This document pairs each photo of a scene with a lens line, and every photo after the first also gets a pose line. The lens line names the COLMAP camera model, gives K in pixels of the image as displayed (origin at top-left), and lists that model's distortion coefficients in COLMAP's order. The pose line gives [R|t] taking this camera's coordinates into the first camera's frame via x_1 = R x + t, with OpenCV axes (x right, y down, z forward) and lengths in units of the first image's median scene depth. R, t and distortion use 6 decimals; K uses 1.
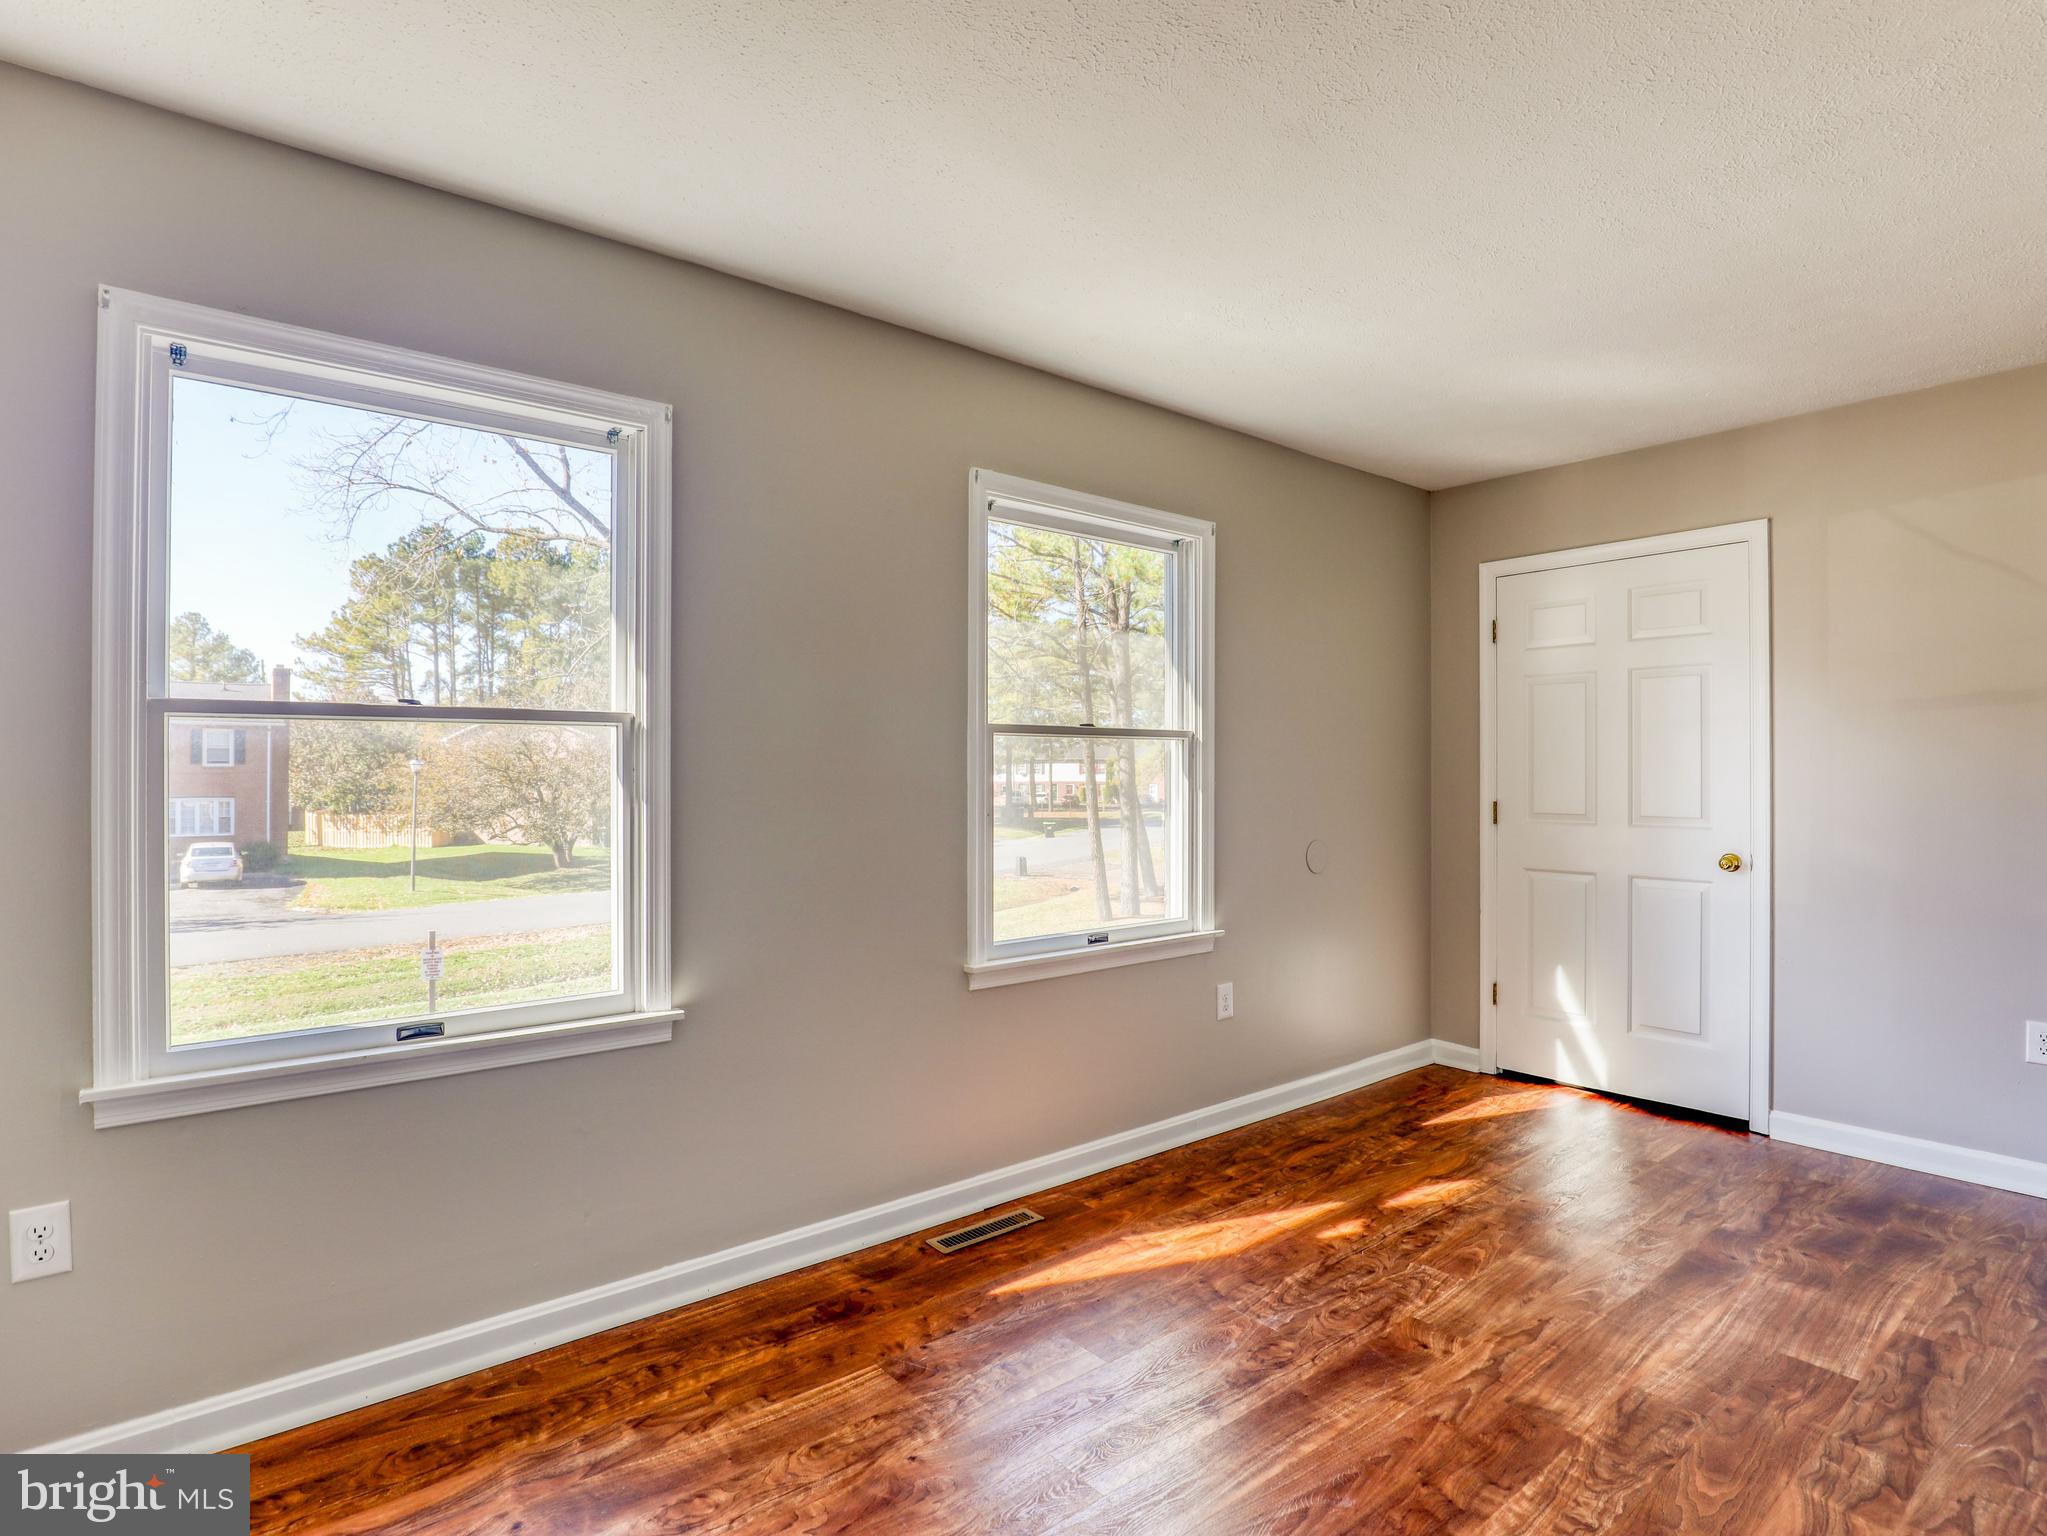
lens RADIAL K [[1056.2, 0, 1028.9], [0, 1056.2, 770.9], [0, 0, 1]] dist [-0.035733, 0.007456]
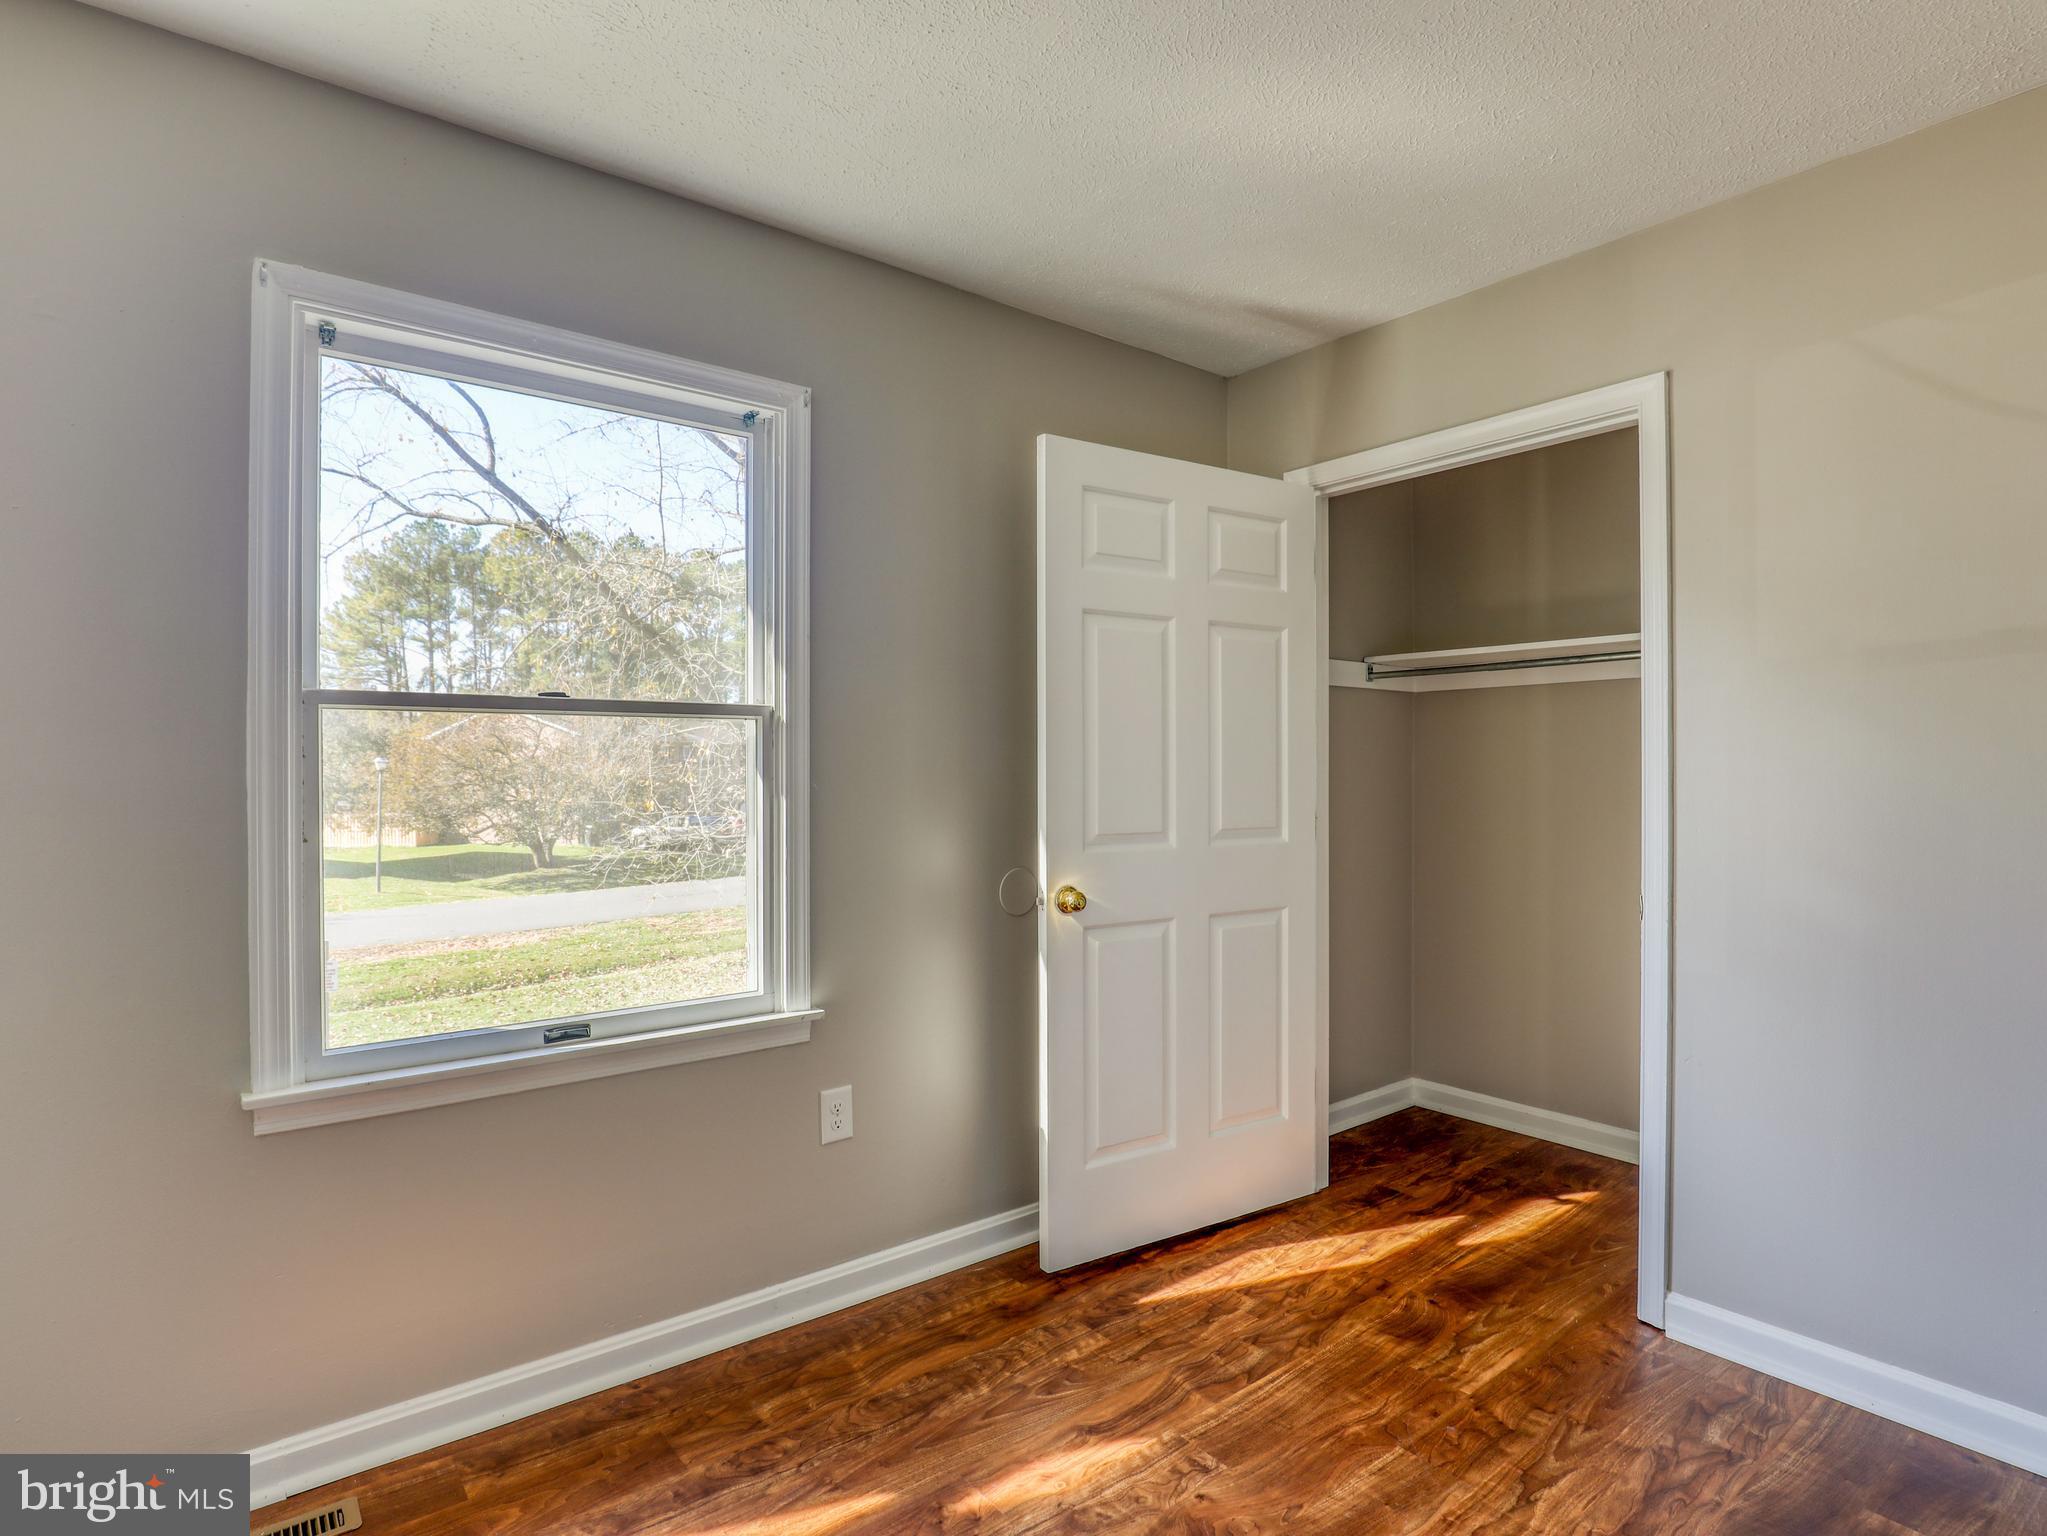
lens RADIAL K [[1056.4, 0, 1036.9], [0, 1056.4, 773.0], [0, 0, 1]] dist [-0.035125, 0.006996]
pose [[0.999948, -0.001195, -0.010140, 0.349389], [0.001244, 0.999987, 0.004868, 0.000717], [0.010134, -0.004880, 0.999937, 0.372855]]
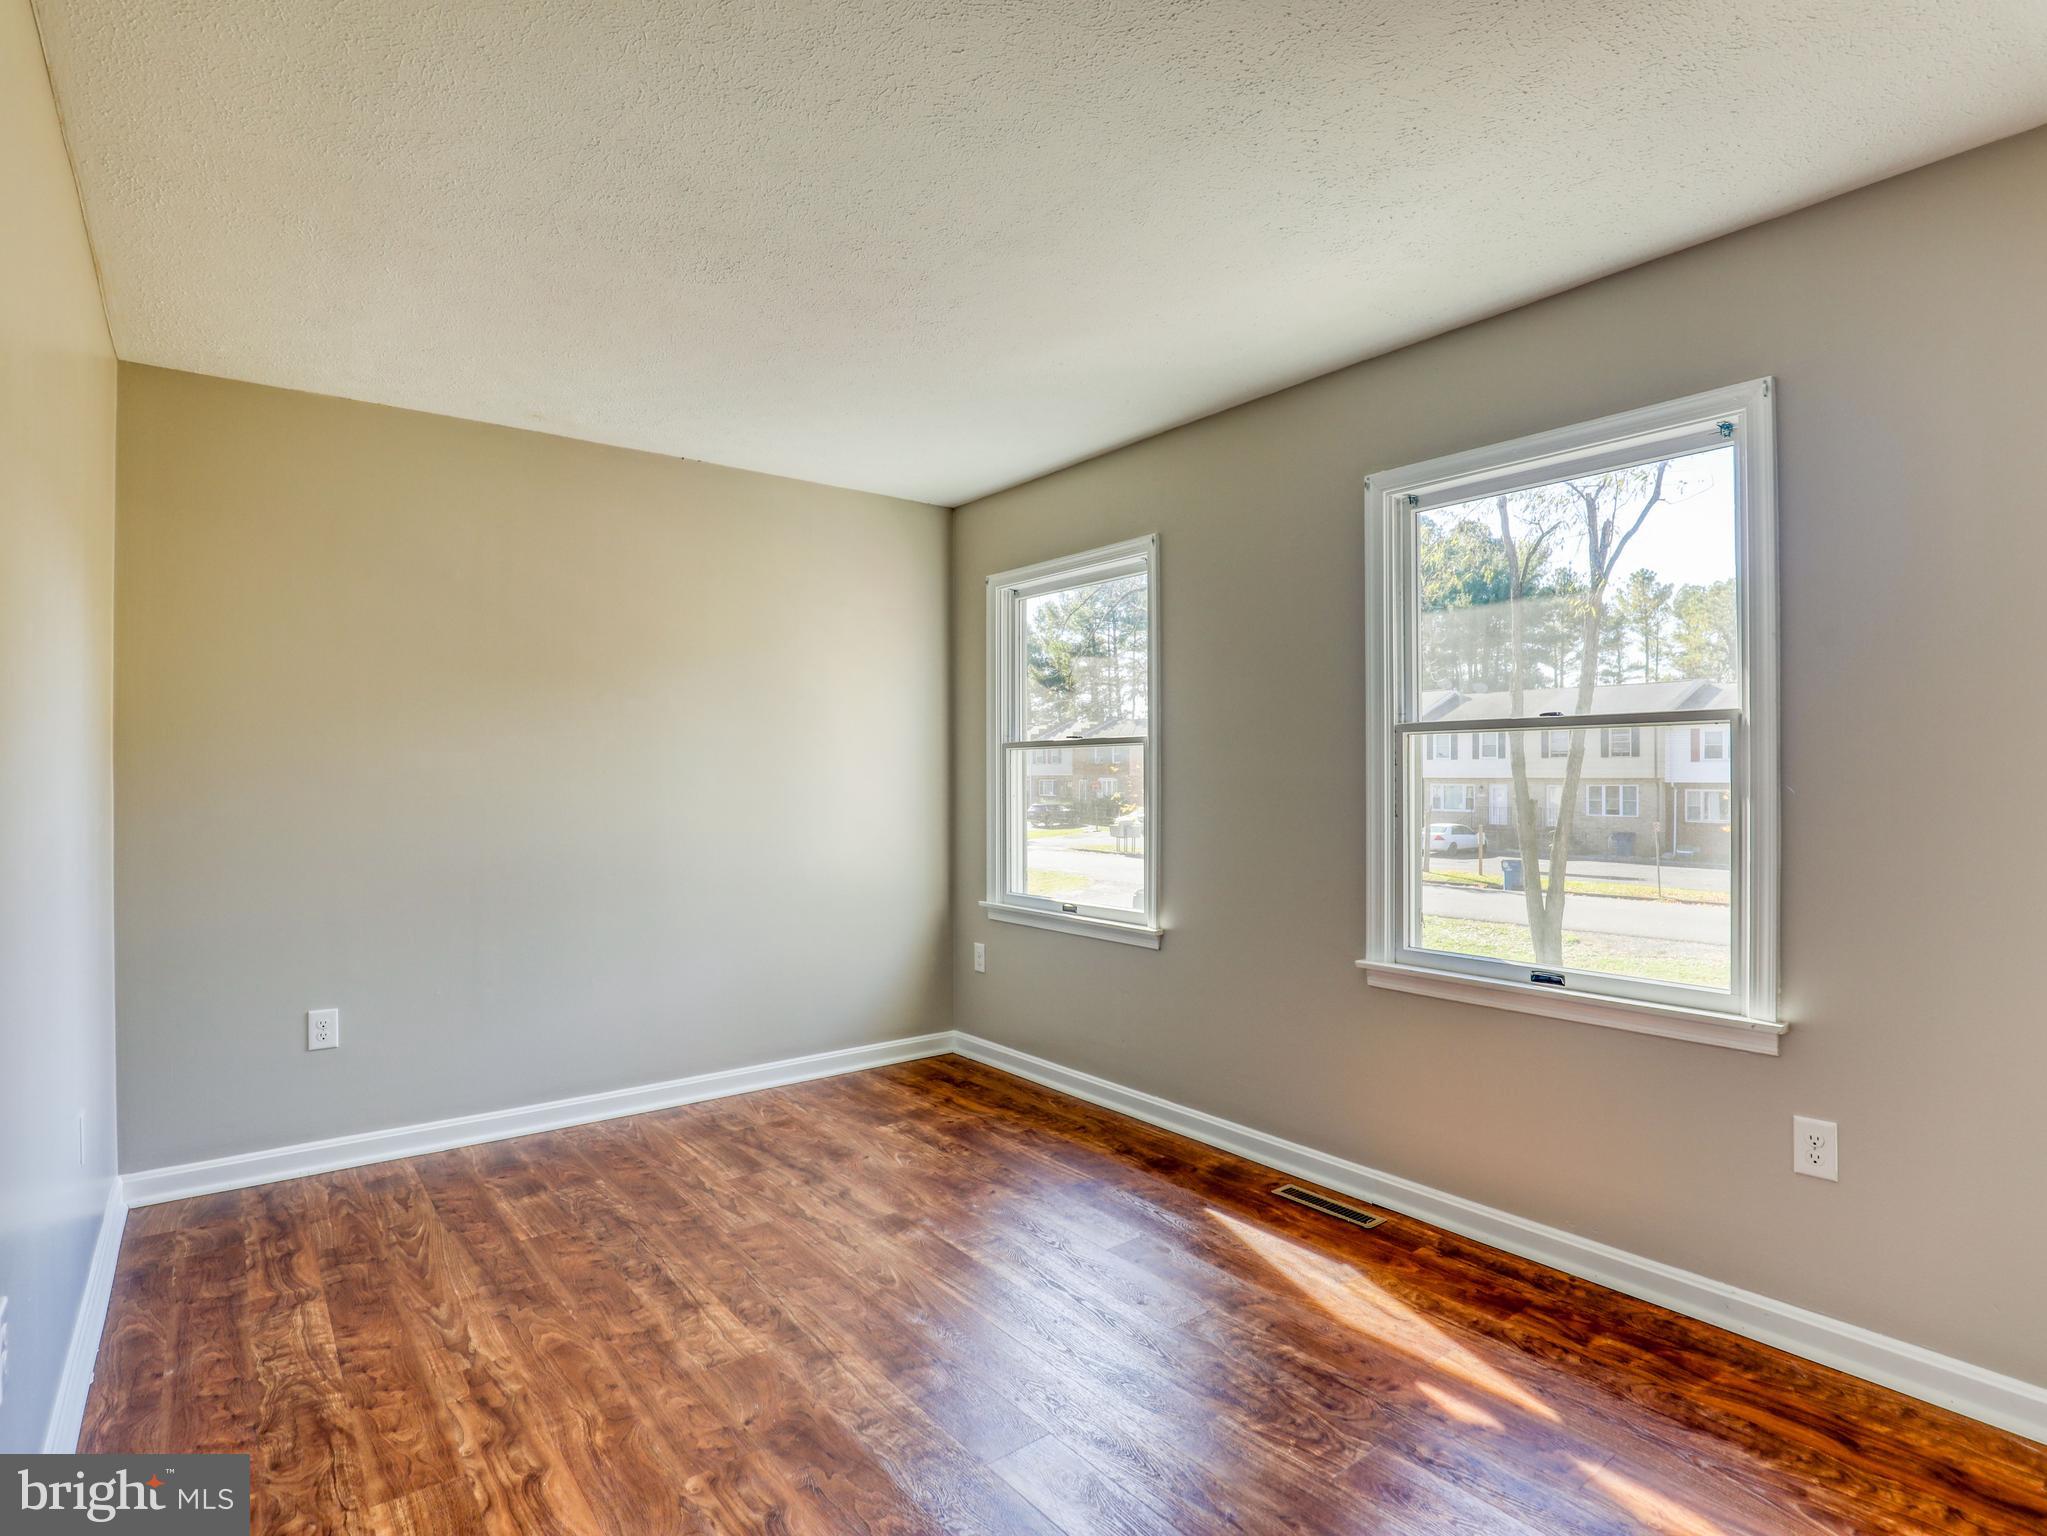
lens RADIAL K [[1056.4, 0, 1036.9], [0, 1056.4, 773.0], [0, 0, 1]] dist [-0.035125, 0.006996]
pose [[-0.014812, -0.001847, -0.999889, 0.866043], [0.004528, 0.999988, -0.001914, 0.001675], [0.999880, -0.004556, -0.014803, 0.614498]]
